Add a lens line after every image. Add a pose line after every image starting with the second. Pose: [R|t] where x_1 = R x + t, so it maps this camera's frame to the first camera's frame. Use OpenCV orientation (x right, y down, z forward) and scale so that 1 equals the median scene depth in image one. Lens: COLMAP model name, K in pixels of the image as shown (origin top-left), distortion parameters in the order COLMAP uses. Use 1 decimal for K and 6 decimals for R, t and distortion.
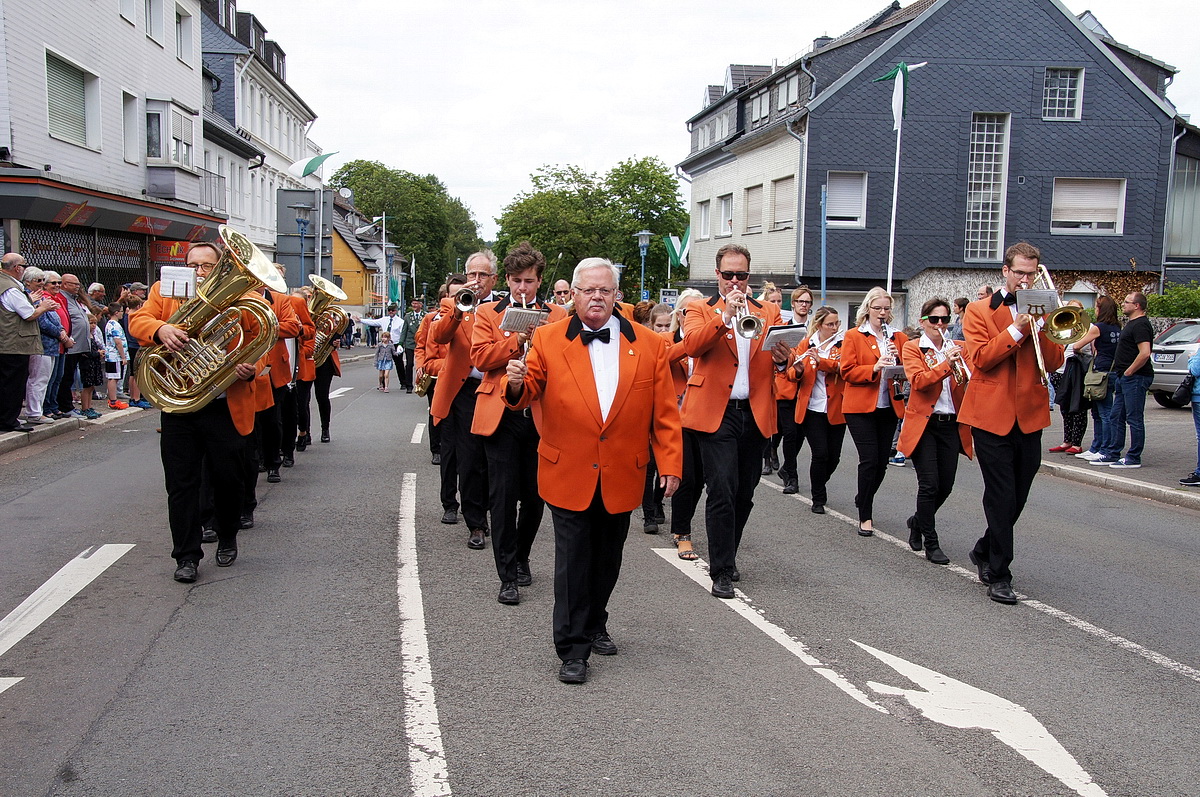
lens RADIAL K [[1397.4, 0, 597.7], [0, 1397.4, 420.3], [0, 0, 1]] dist [-0.004650, 0.376915]
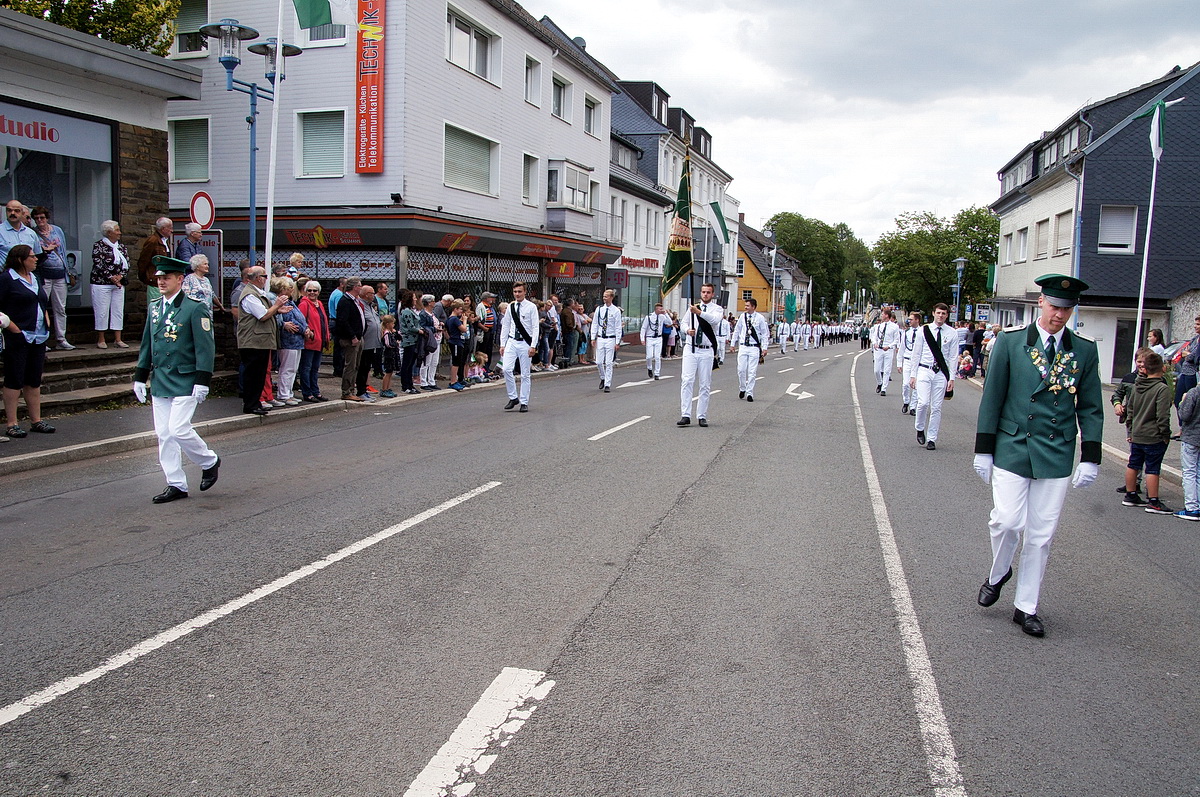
lens RADIAL K [[946.7, 0, 602.2], [0, 946.7, 412.6], [0, 0, 1]] dist [-0.170493, 0.125446]
pose [[0.931258, 0.050080, -0.360902, 0.055808], [-0.041382, 0.998637, 0.031793, -0.011262], [0.362002, -0.014673, 0.932062, 0.137196]]
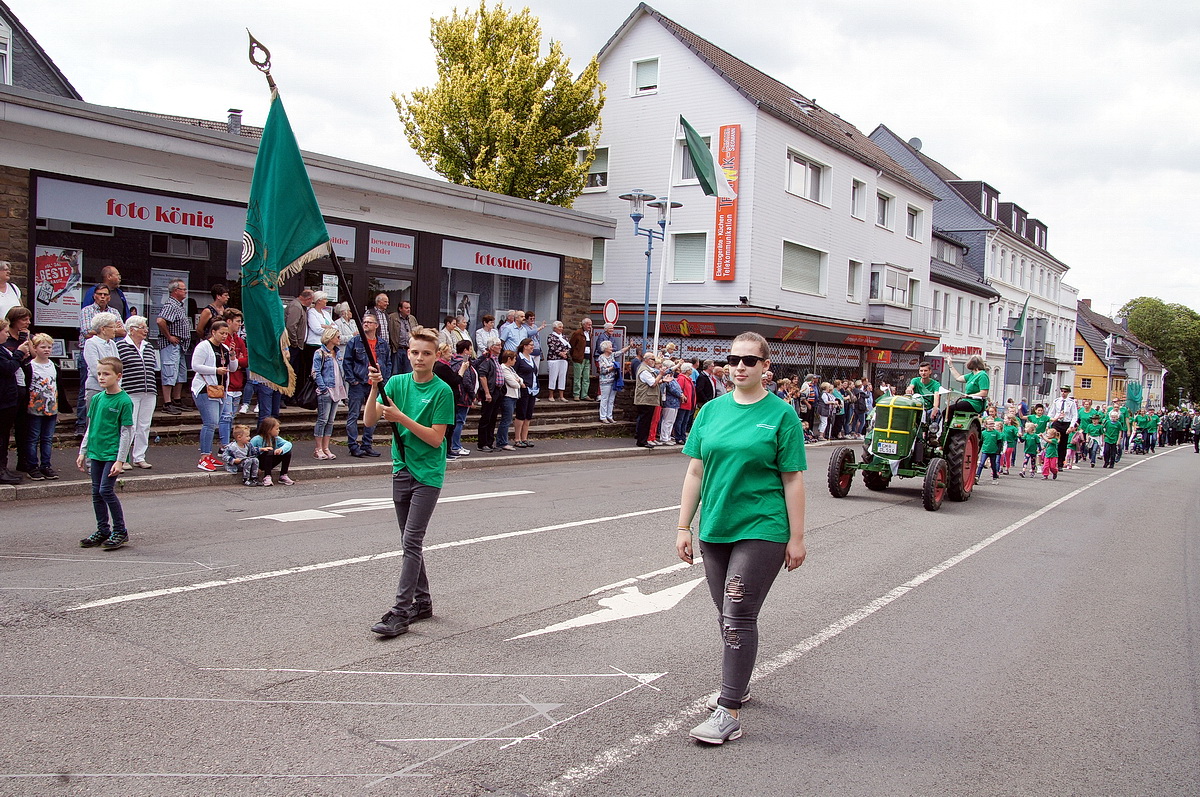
lens RADIAL K [[946.7, 0, 602.2], [0, 946.7, 412.6], [0, 0, 1]] dist [-0.170493, 0.125446]
pose [[0.743691, 0.052964, -0.666422, 0.139869], [-0.094769, 0.995142, -0.026667, 0.000408], [0.661772, 0.082988, 0.745097, 0.009532]]
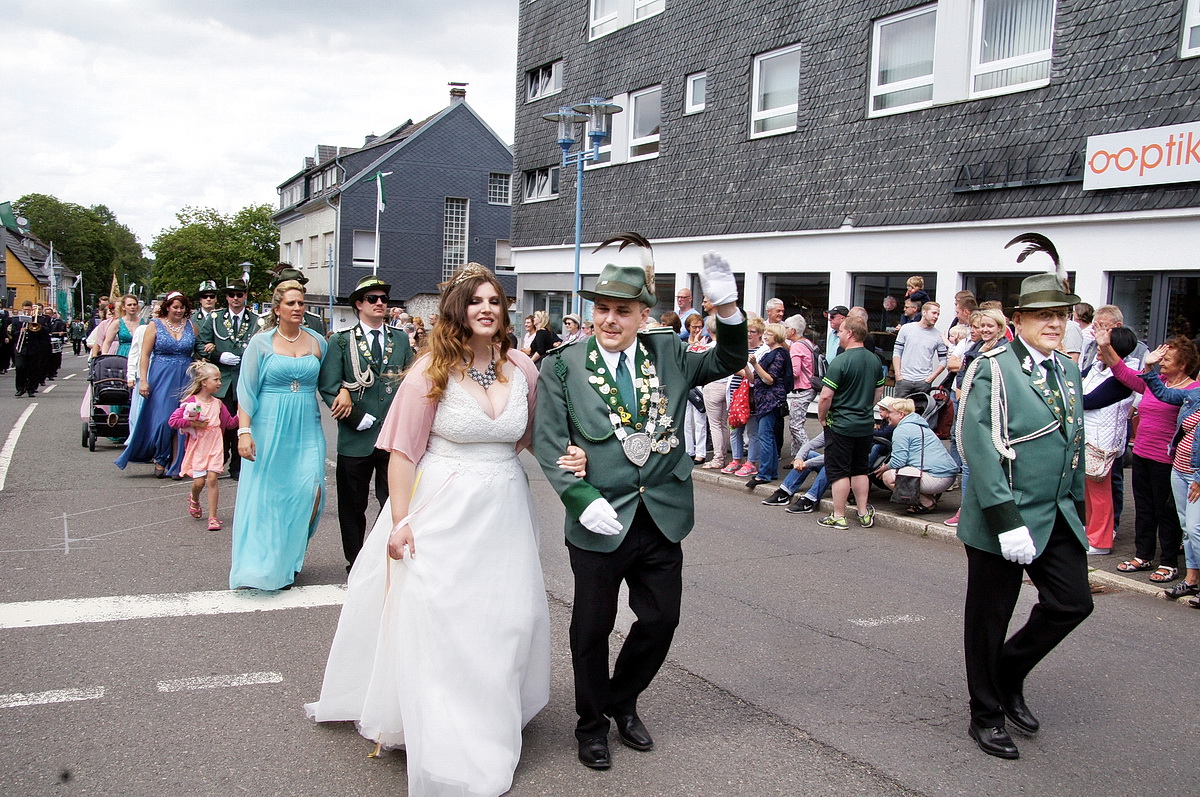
lens RADIAL K [[1079.5, 0, 601.9], [0, 1079.5, 413.5], [0, 0, 1]] dist [-0.128426, 0.189861]
pose [[0.949848, -0.012968, 0.312443, 0.051323], [0.009990, 0.999888, 0.011131, 0.014485], [-0.312553, -0.007451, 0.949871, -0.208499]]
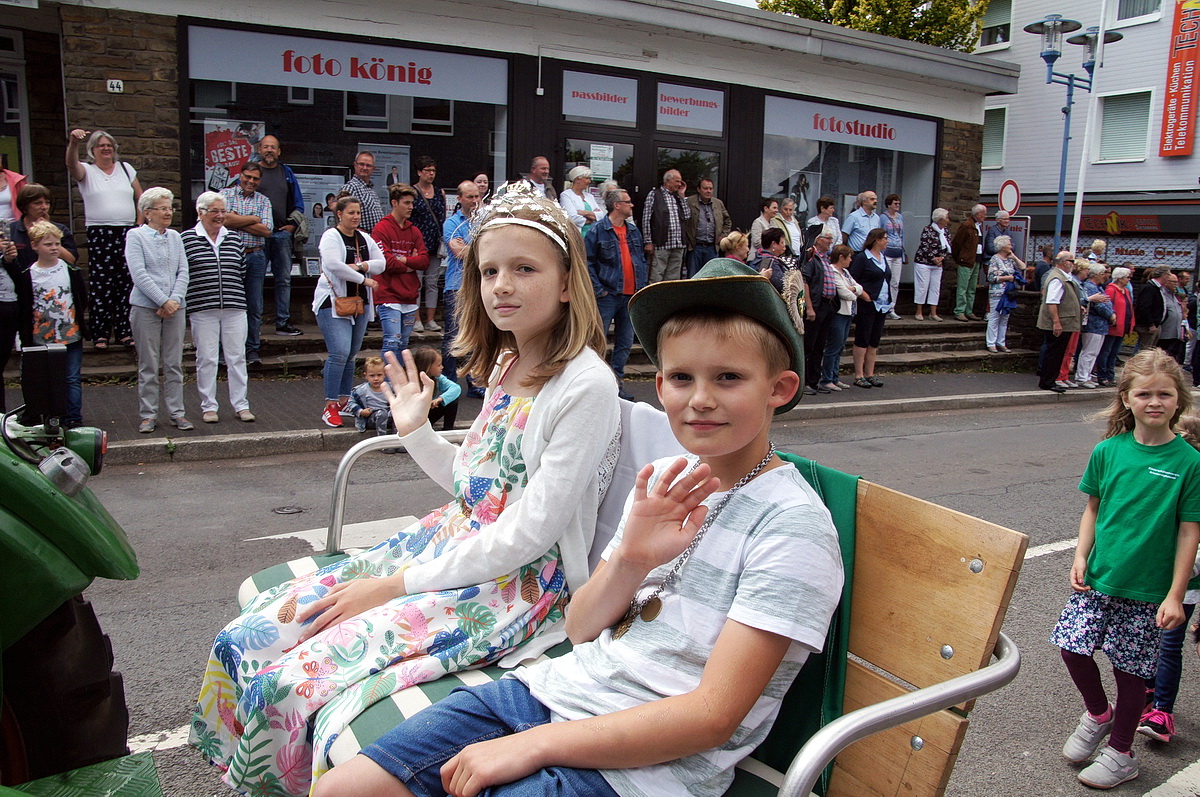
lens RADIAL K [[943.9, 0, 603.3], [0, 943.9, 412.9], [0, 0, 1]] dist [-0.171407, 0.122615]
pose [[0.416793, 0.145391, -0.897299, 0.060148], [-0.108562, 0.988022, 0.109665, -0.006835], [0.902495, 0.051705, 0.427585, 0.104152]]
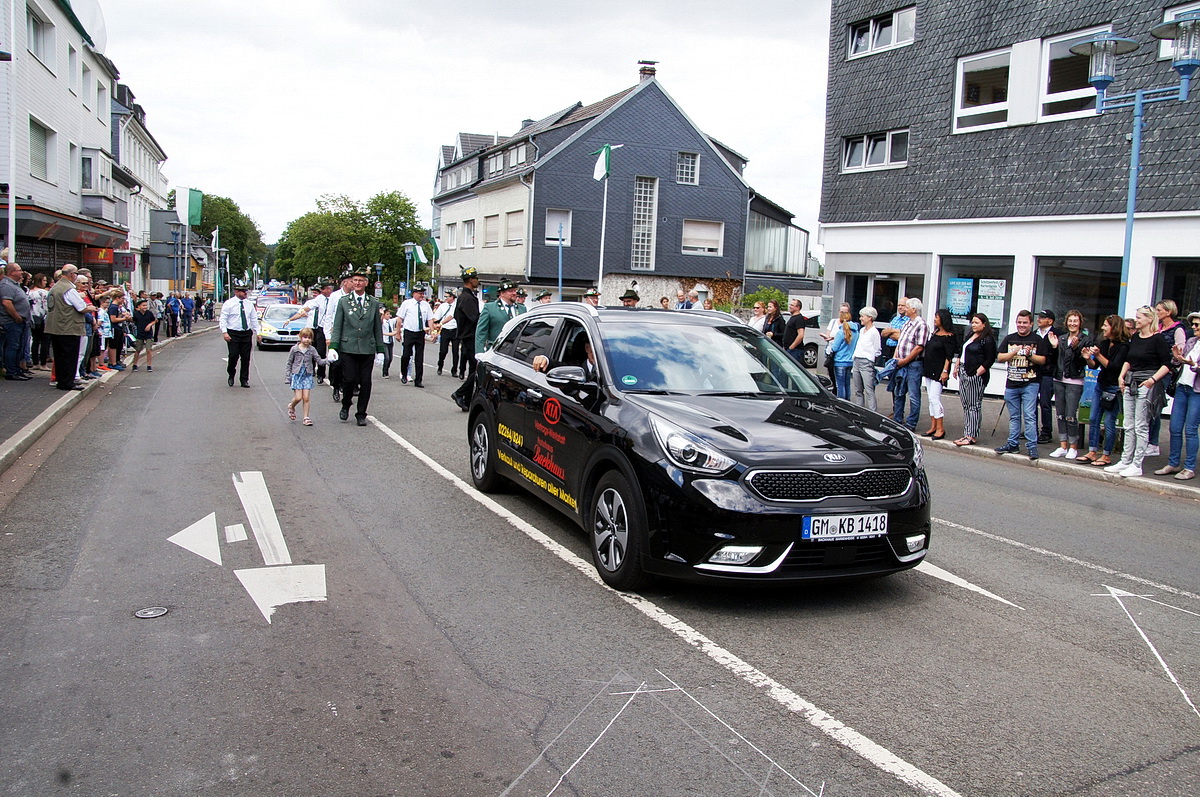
lens RADIAL K [[940.0, 0, 603.1], [0, 940.0, 412.2], [0, 0, 1]] dist [-0.173674, 0.121512]
pose [[0.962734, -0.016481, 0.269947, -0.052852], [0.003806, 0.998868, 0.047410, -0.003904], [-0.270423, -0.044616, 0.961707, -0.004056]]
